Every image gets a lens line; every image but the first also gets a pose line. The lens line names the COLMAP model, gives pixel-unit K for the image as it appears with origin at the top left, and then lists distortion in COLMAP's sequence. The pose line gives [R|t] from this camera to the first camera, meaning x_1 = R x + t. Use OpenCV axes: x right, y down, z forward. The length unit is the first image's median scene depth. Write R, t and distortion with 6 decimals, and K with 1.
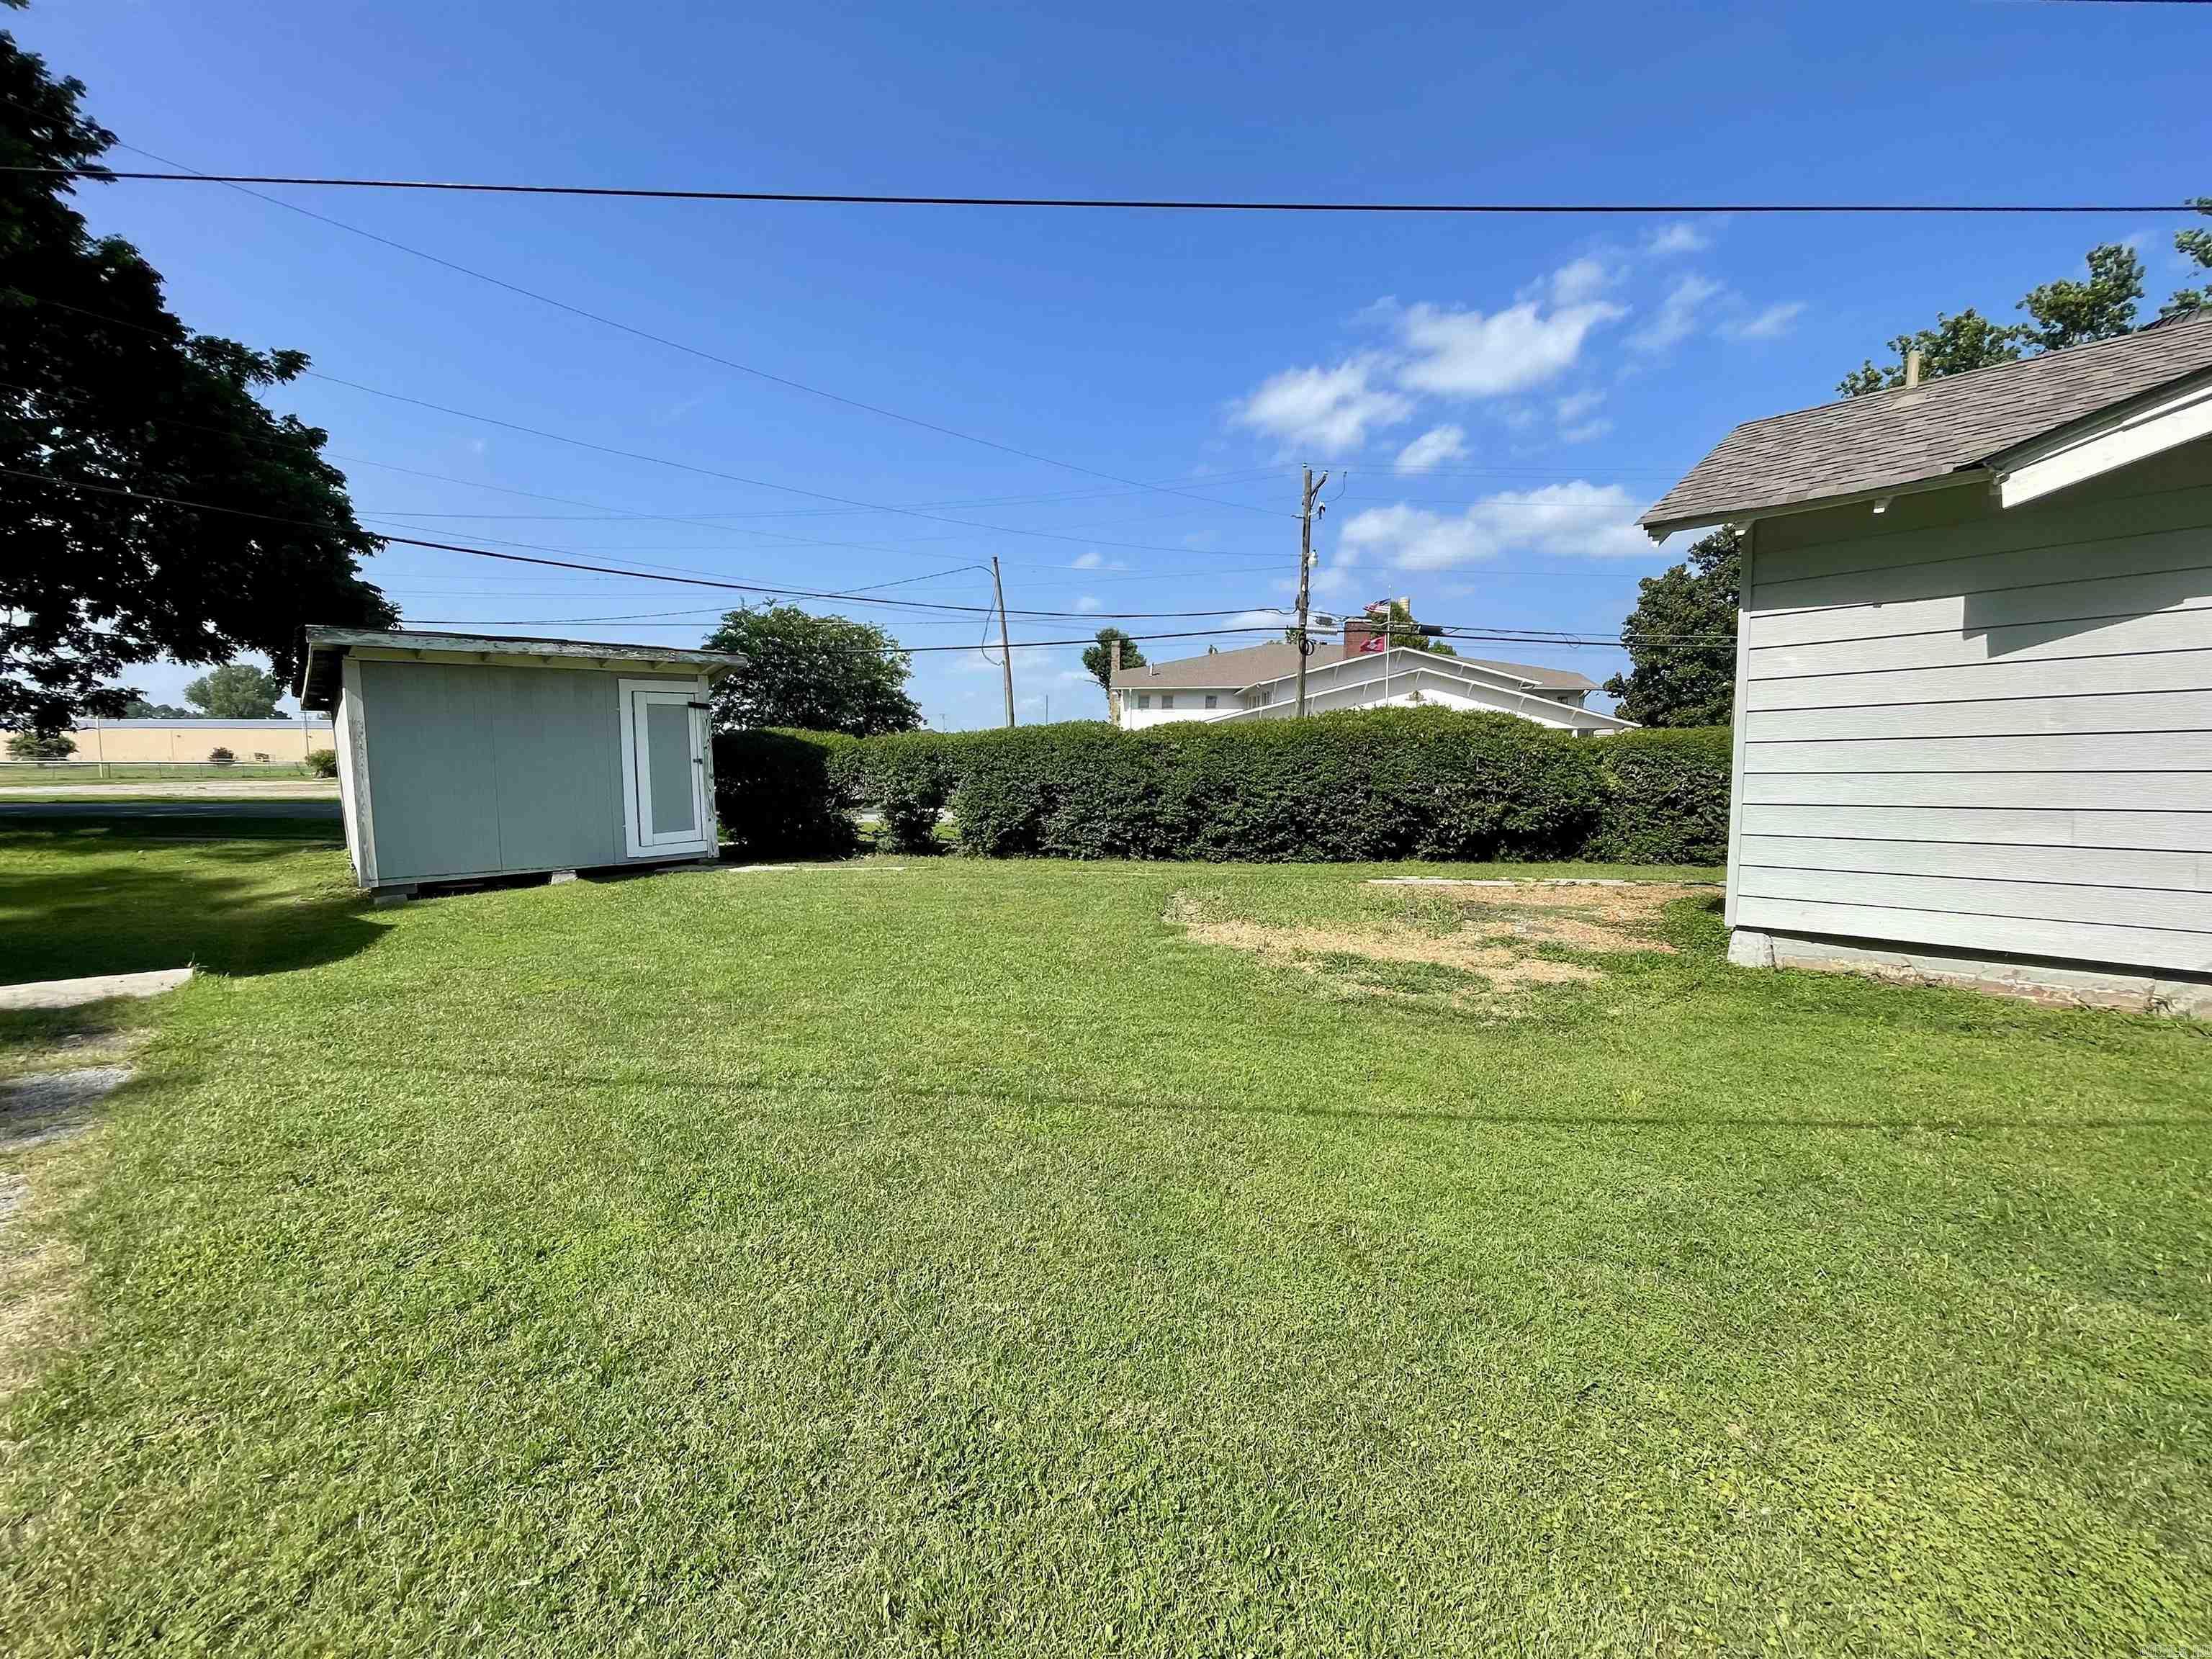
lens RADIAL K [[901.3, 0, 1089.5], [0, 901.3, 827.0], [0, 0, 1]] dist [0.001216, 0.000832]
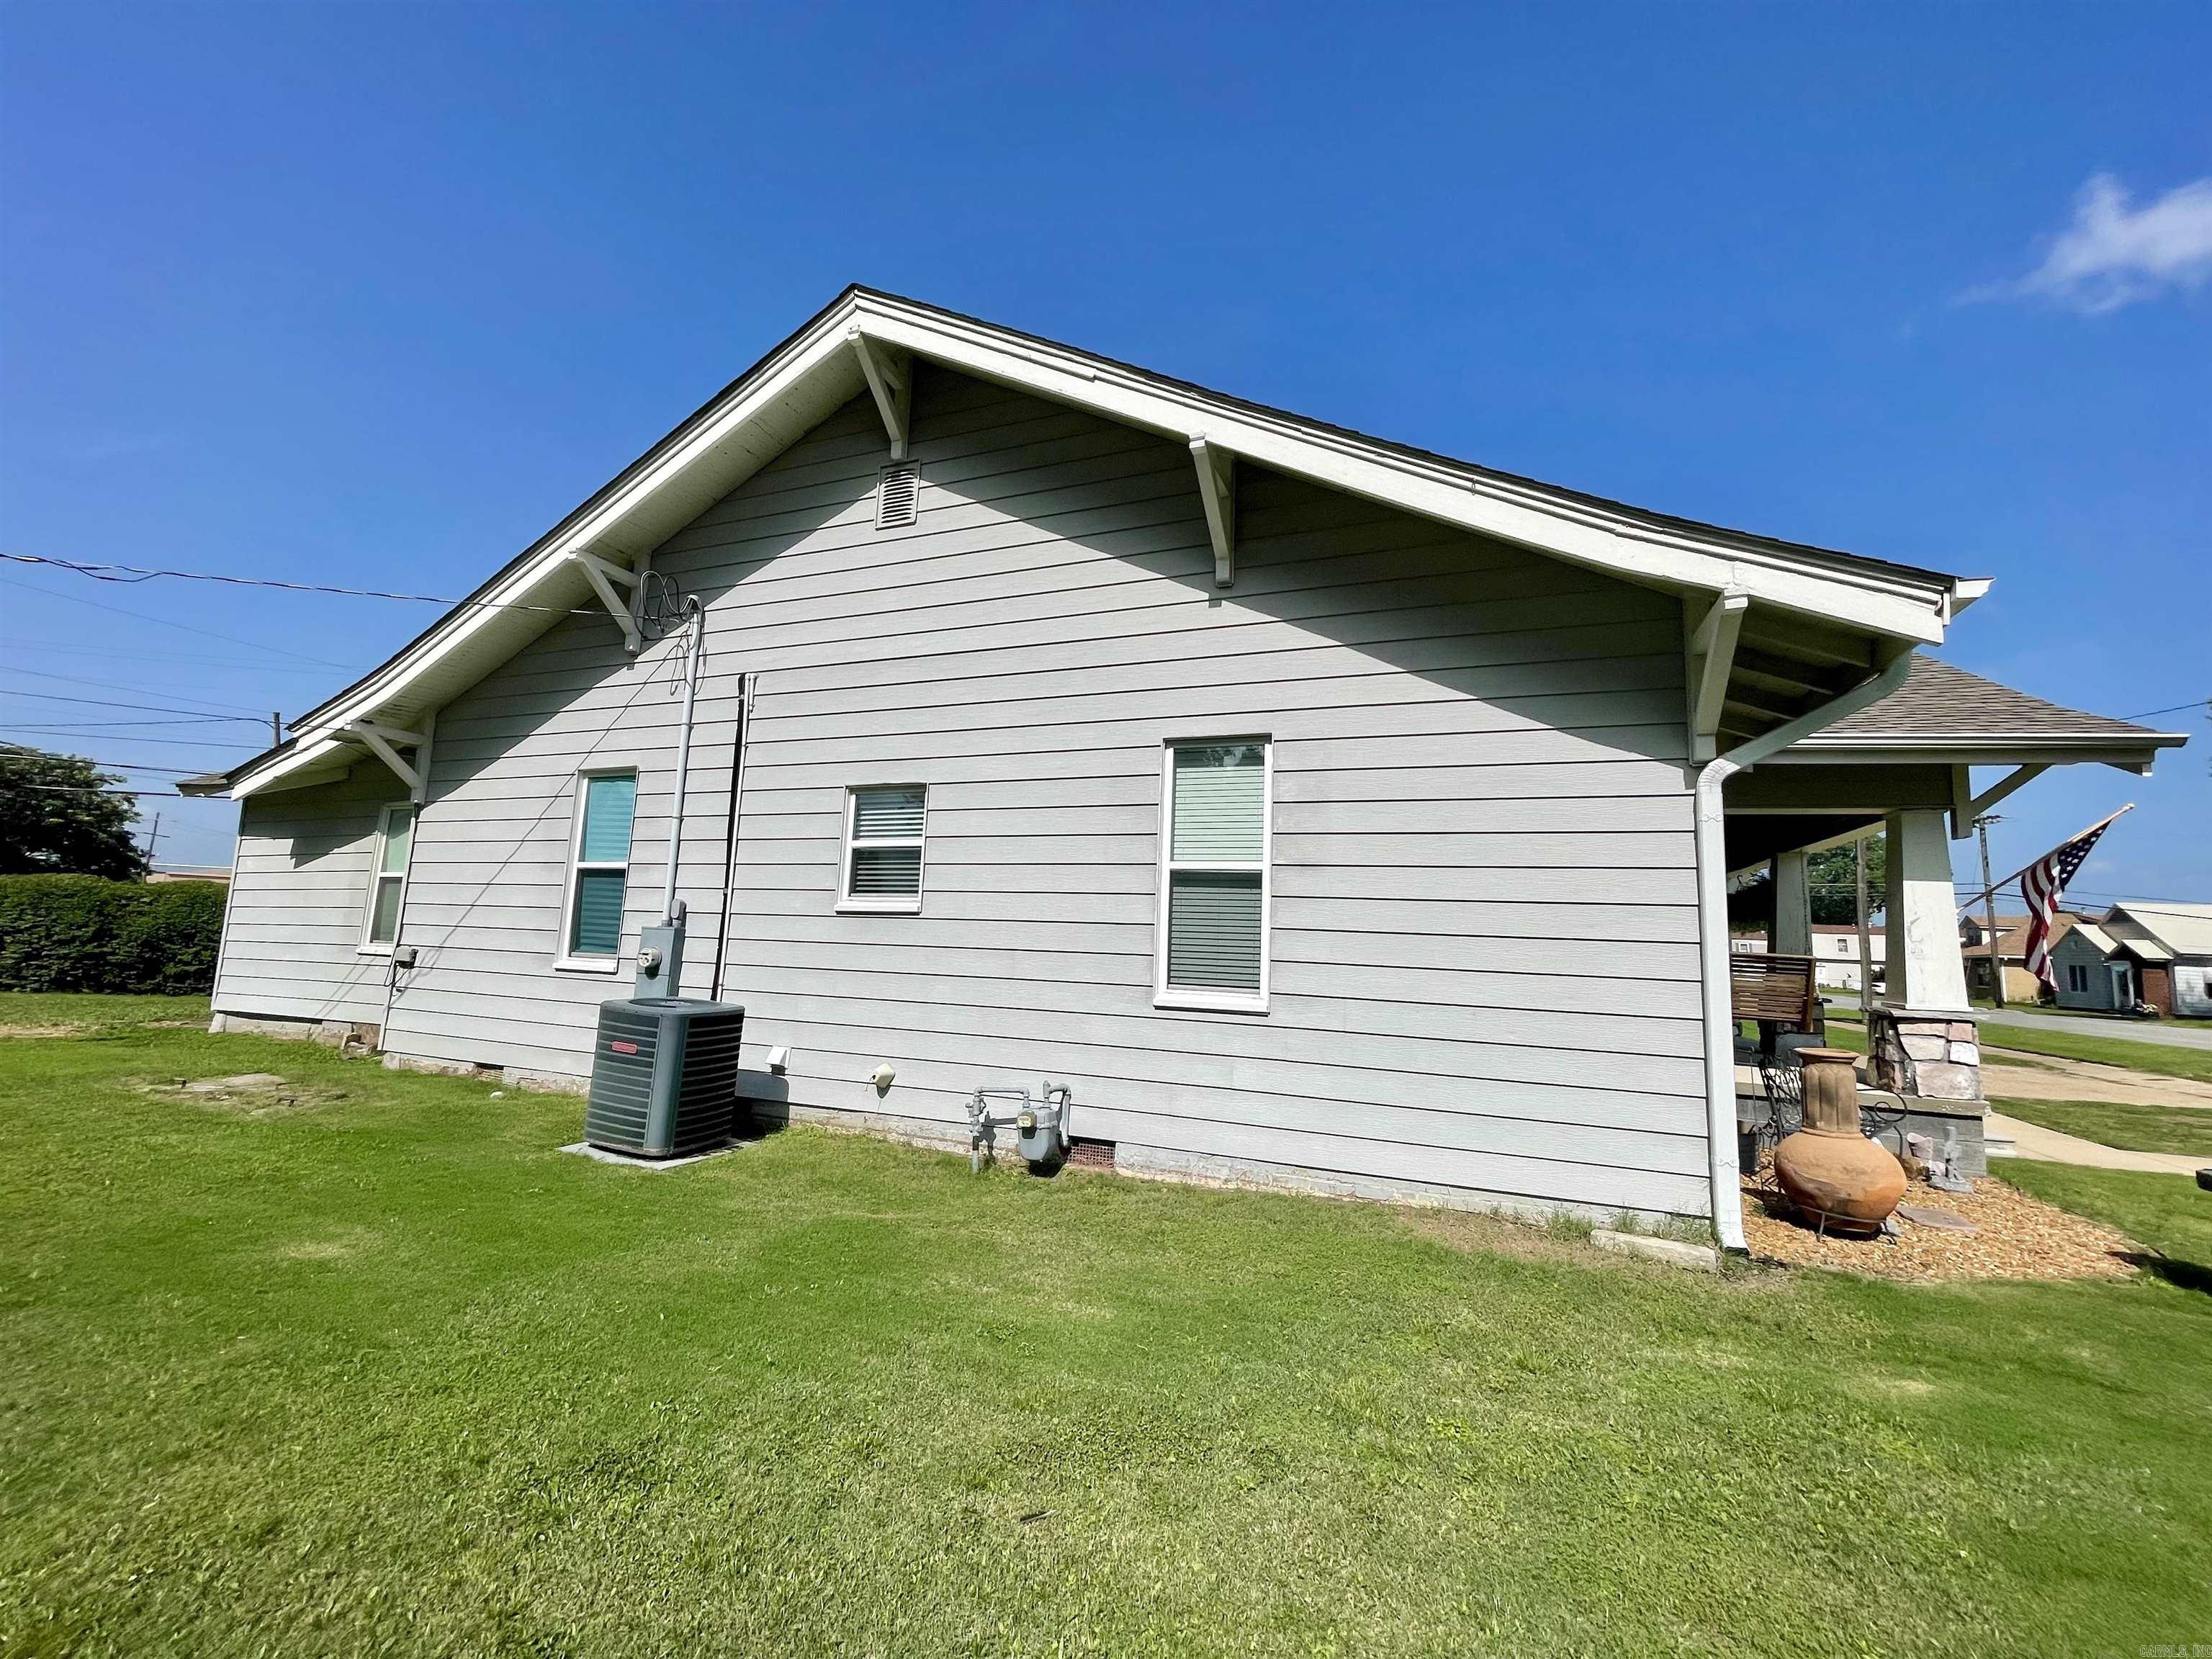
lens RADIAL K [[901.3, 0, 1089.5], [0, 901.3, 827.0], [0, 0, 1]] dist [0.001216, 0.000832]
pose [[0.897894, 0.090161, 0.430880, 0.715505], [-0.006361, 0.981356, -0.192091, 0.042382], [-0.440166, 0.169736, 0.881727, -0.673860]]
